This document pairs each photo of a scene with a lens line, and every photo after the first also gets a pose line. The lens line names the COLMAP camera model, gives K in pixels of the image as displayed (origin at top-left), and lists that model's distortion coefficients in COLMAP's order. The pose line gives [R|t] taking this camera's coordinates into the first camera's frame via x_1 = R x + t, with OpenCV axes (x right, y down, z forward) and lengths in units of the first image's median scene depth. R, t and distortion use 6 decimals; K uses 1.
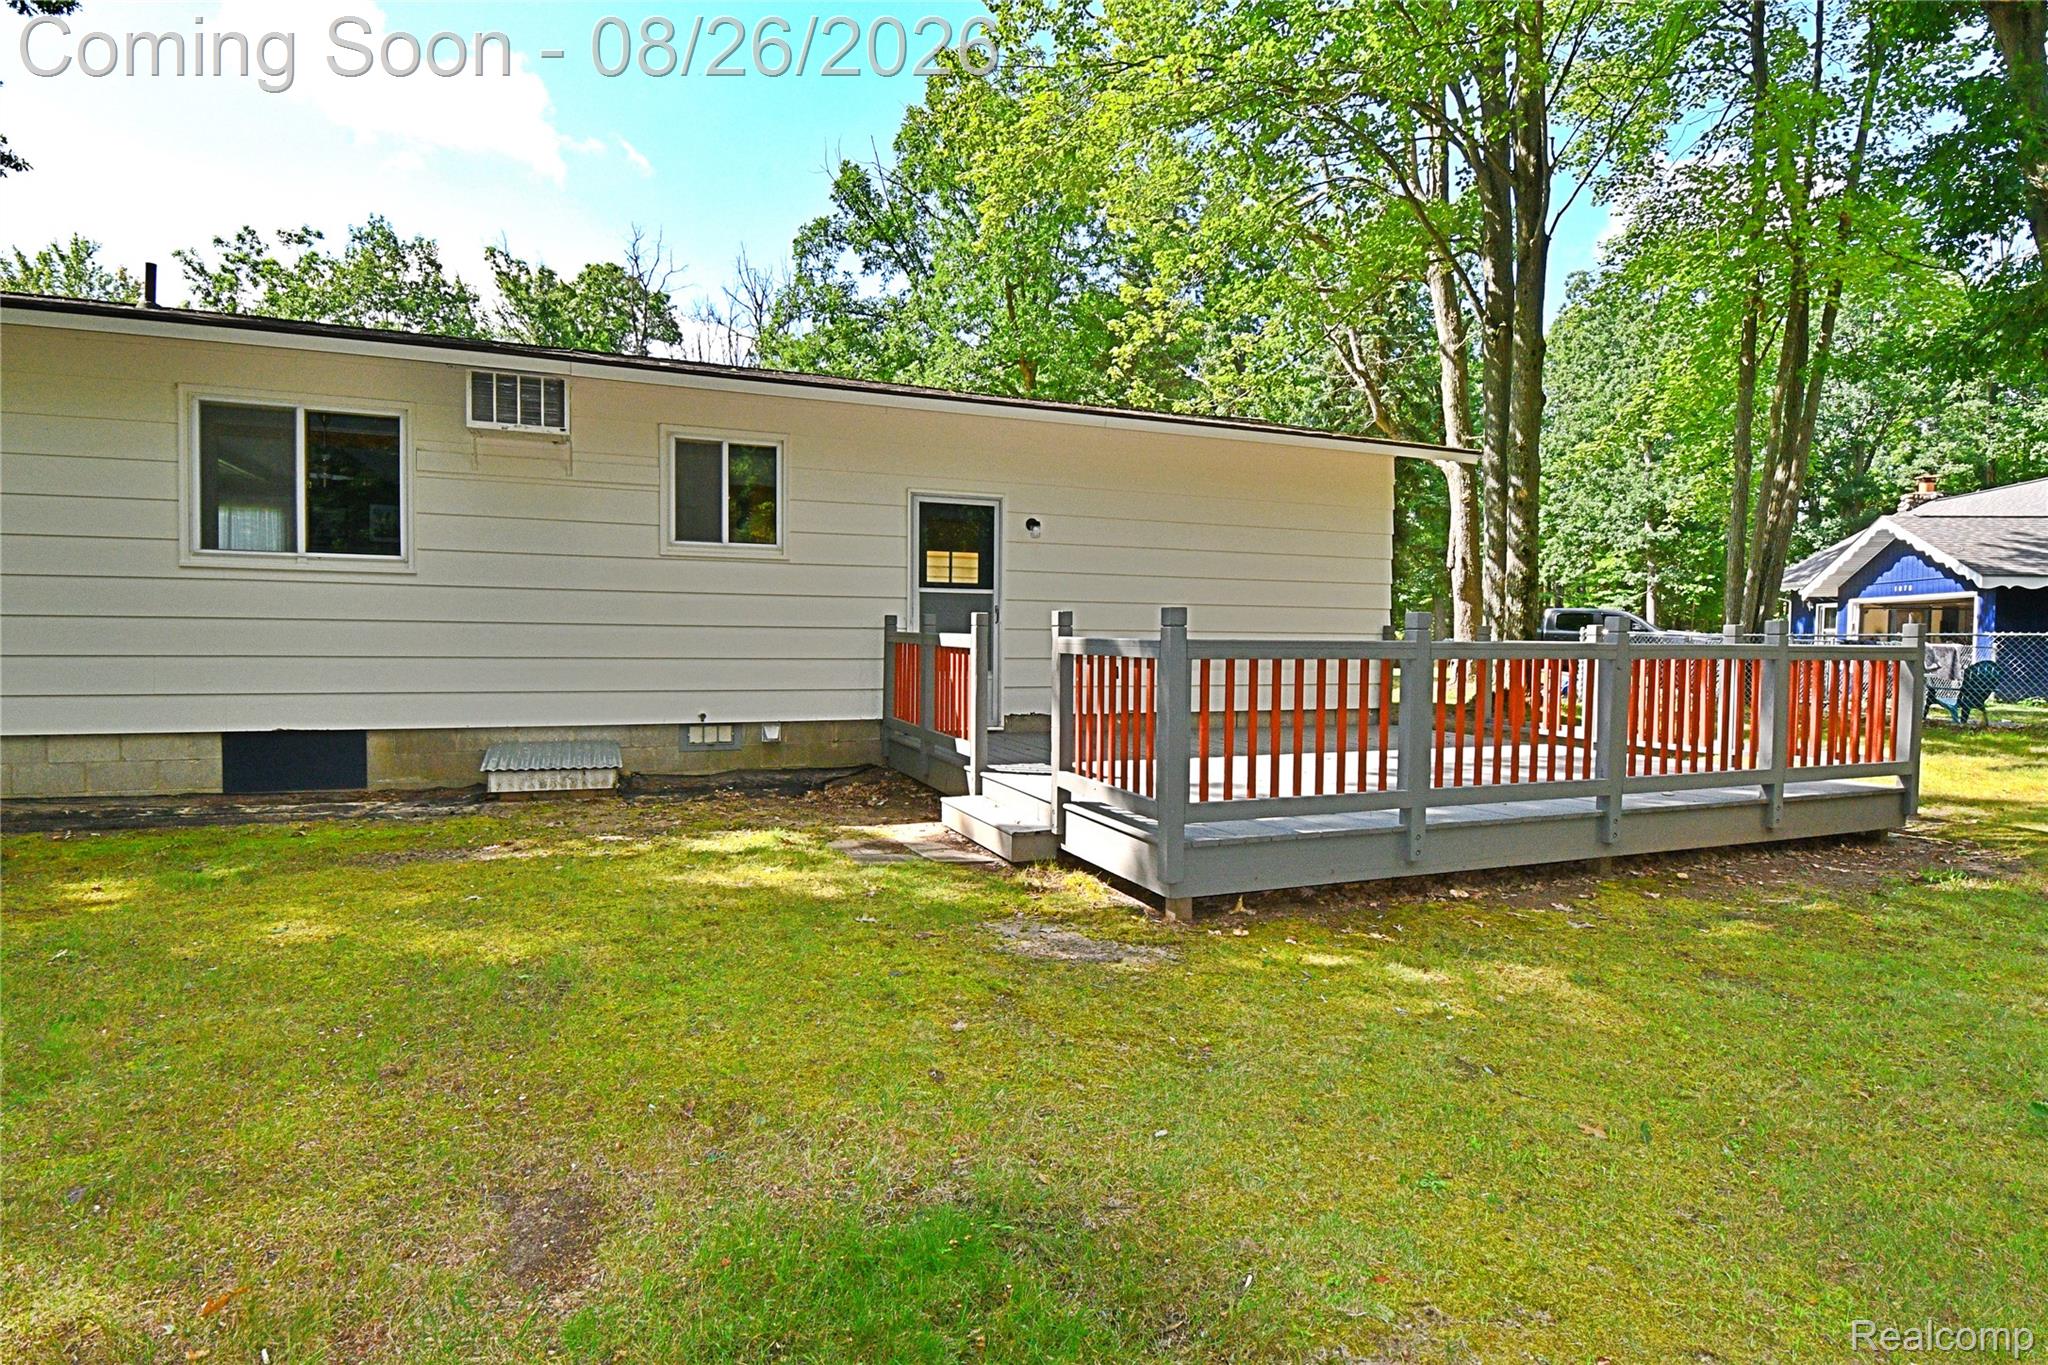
lens RADIAL K [[1015.7, 0, 1023.5], [0, 1015.7, 644.6], [0, 0, 1]] dist [0.044672, -0.034744]
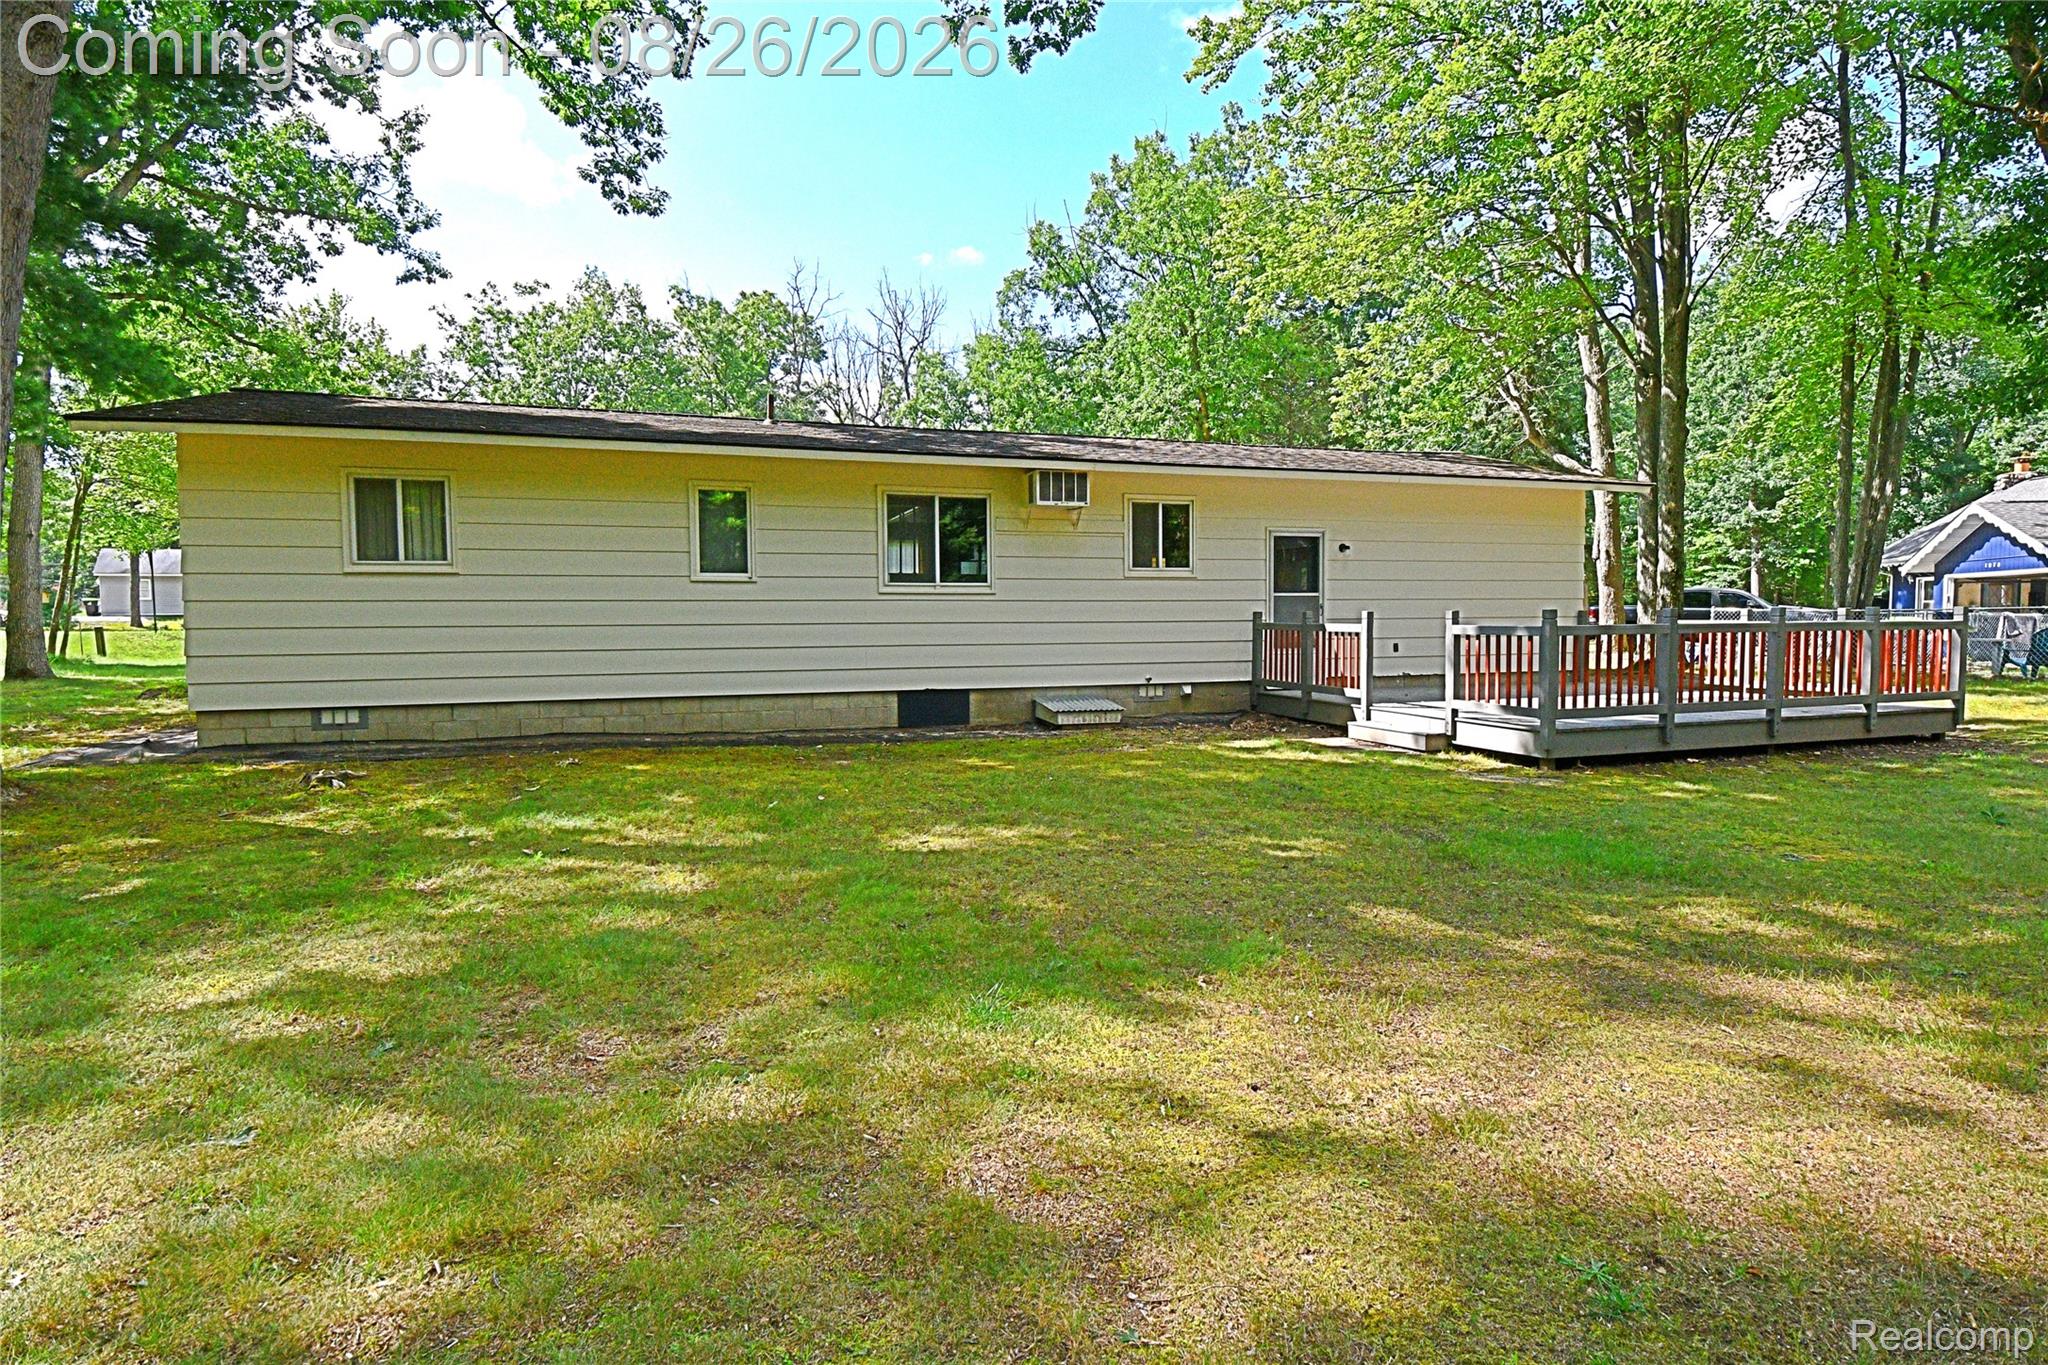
lens RADIAL K [[1015.7, 0, 1023.5], [0, 1015.7, 644.6], [0, 0, 1]] dist [0.044672, -0.034744]
pose [[0.997813, -0.018548, -0.063452, -0.139317], [0.019468, 0.999714, 0.013920, -0.002944], [0.063176, -0.015124, 0.997888, -0.195605]]
